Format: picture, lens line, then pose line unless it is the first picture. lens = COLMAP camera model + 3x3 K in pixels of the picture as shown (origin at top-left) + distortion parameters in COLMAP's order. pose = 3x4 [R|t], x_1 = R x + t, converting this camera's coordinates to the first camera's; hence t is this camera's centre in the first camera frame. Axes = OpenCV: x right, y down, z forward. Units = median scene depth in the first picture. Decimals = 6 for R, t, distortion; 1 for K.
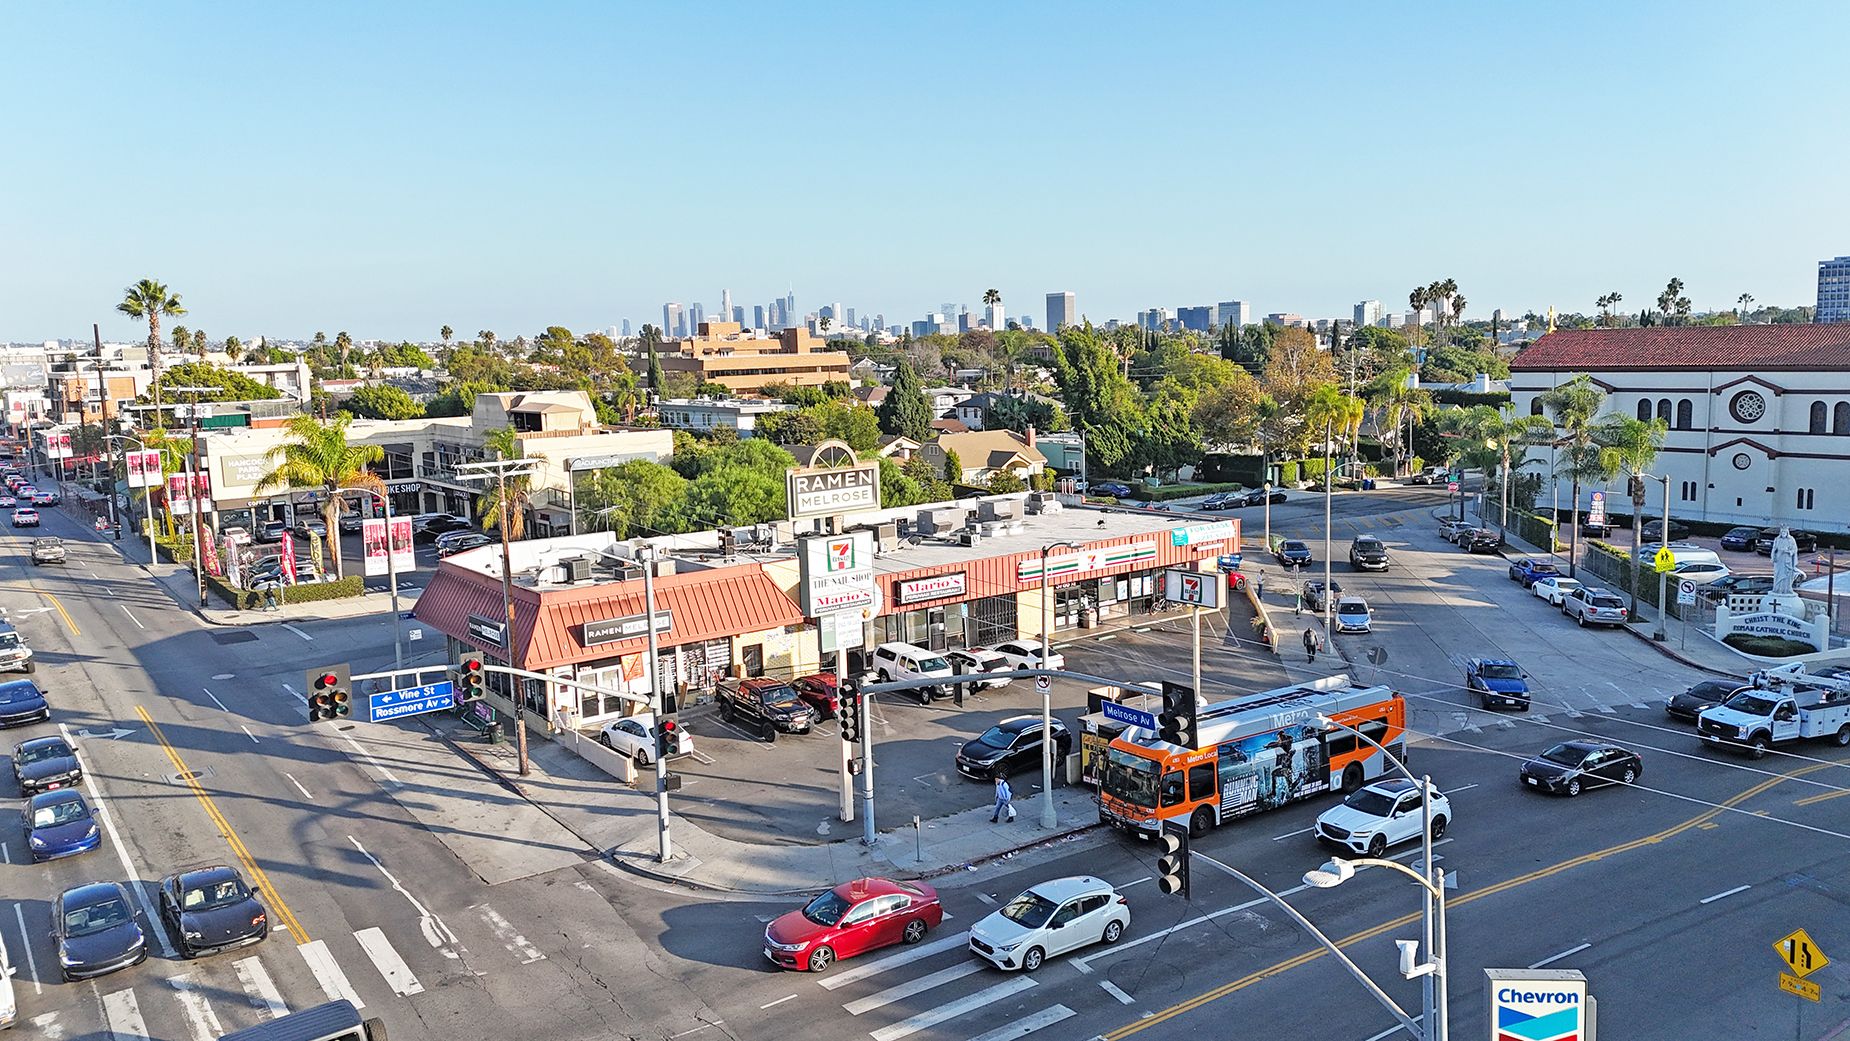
lens RADIAL K [[1350.1, 0, 925.0], [0, 1350.1, 520.5], [0, 0, 1]] dist [0.092931, -0.104951]
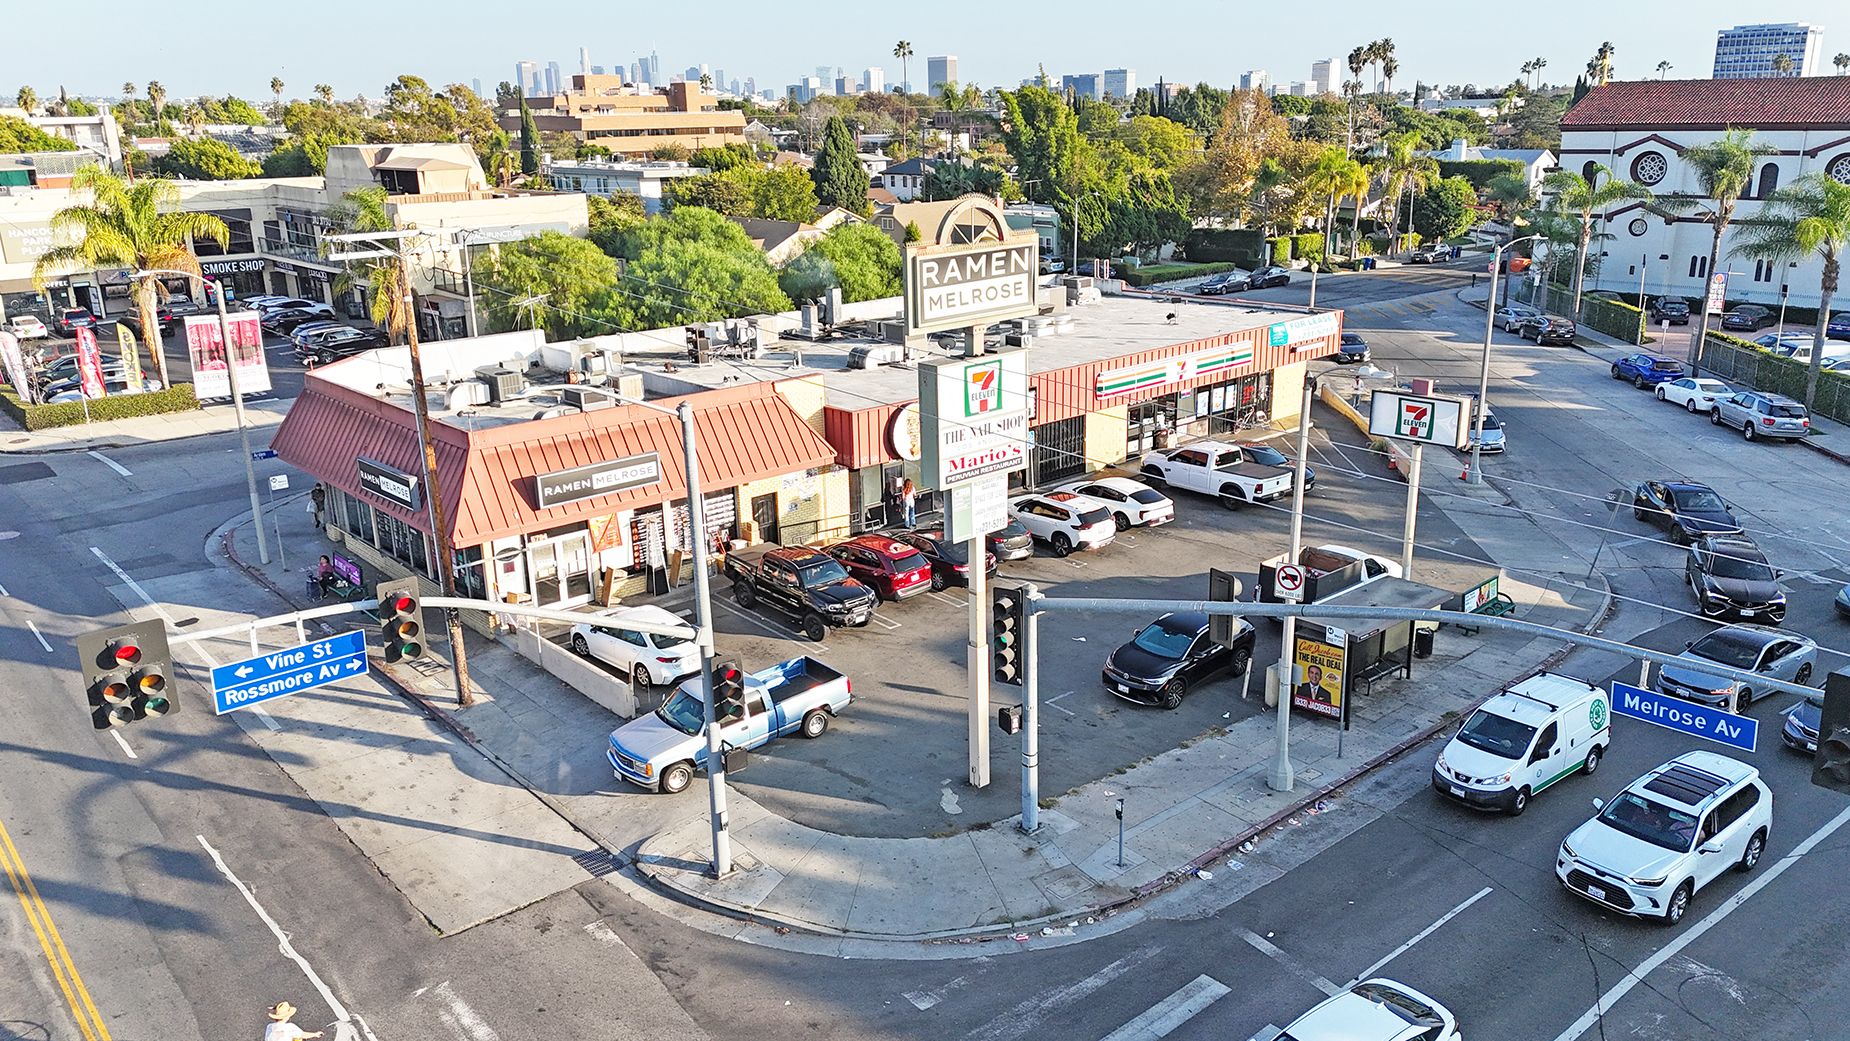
lens RADIAL K [[1350.1, 0, 925.0], [0, 1350.1, 520.5], [0, 0, 1]] dist [0.092931, -0.104951]
pose [[0.995951, -0.015175, 0.088607, -0.086264], [0.000713, 0.986951, 0.161022, -0.008672], [-0.089895, -0.160307, 0.982965, 0.225874]]
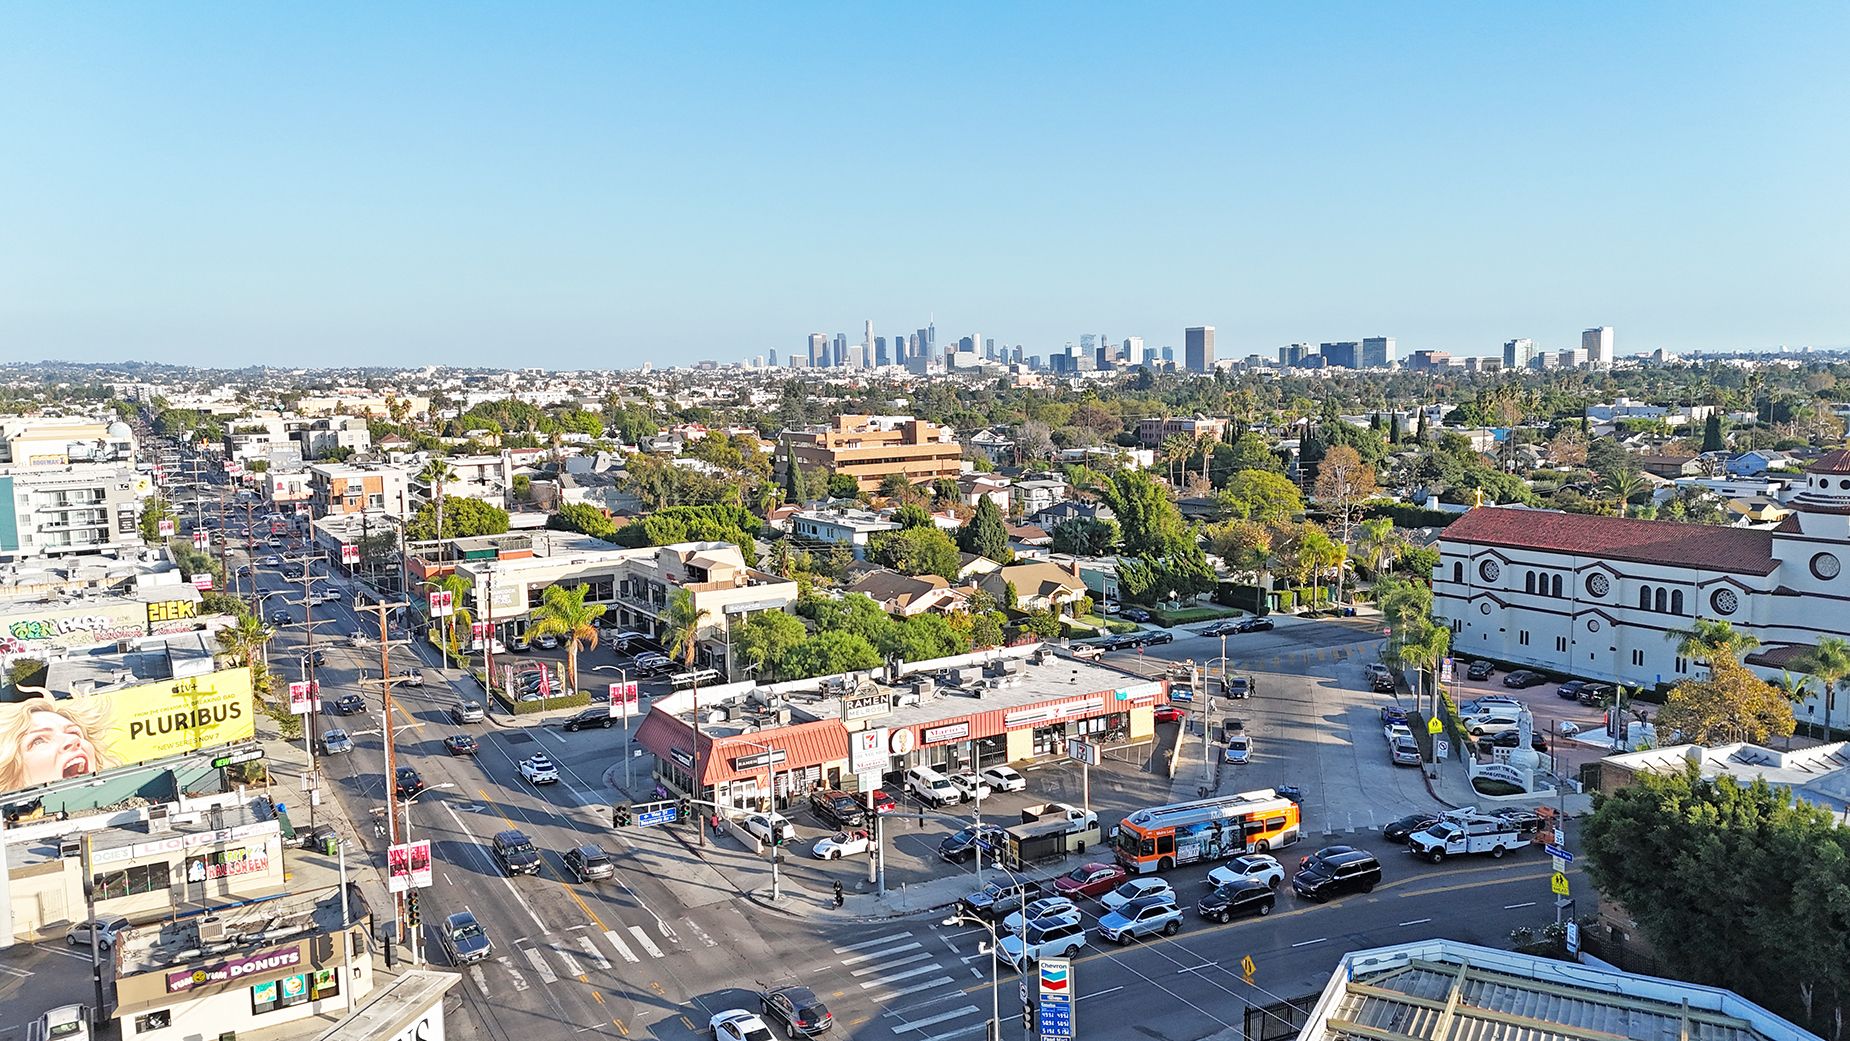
lens RADIAL K [[1350.1, 0, 925.0], [0, 1350.1, 520.5], [0, 0, 1]] dist [0.092931, -0.104951]
pose [[0.994672, 0.018108, -0.101486, 0.119370], [-0.020091, 0.999626, -0.018547, -0.148278], [0.101112, 0.020487, 0.994664, -0.527216]]
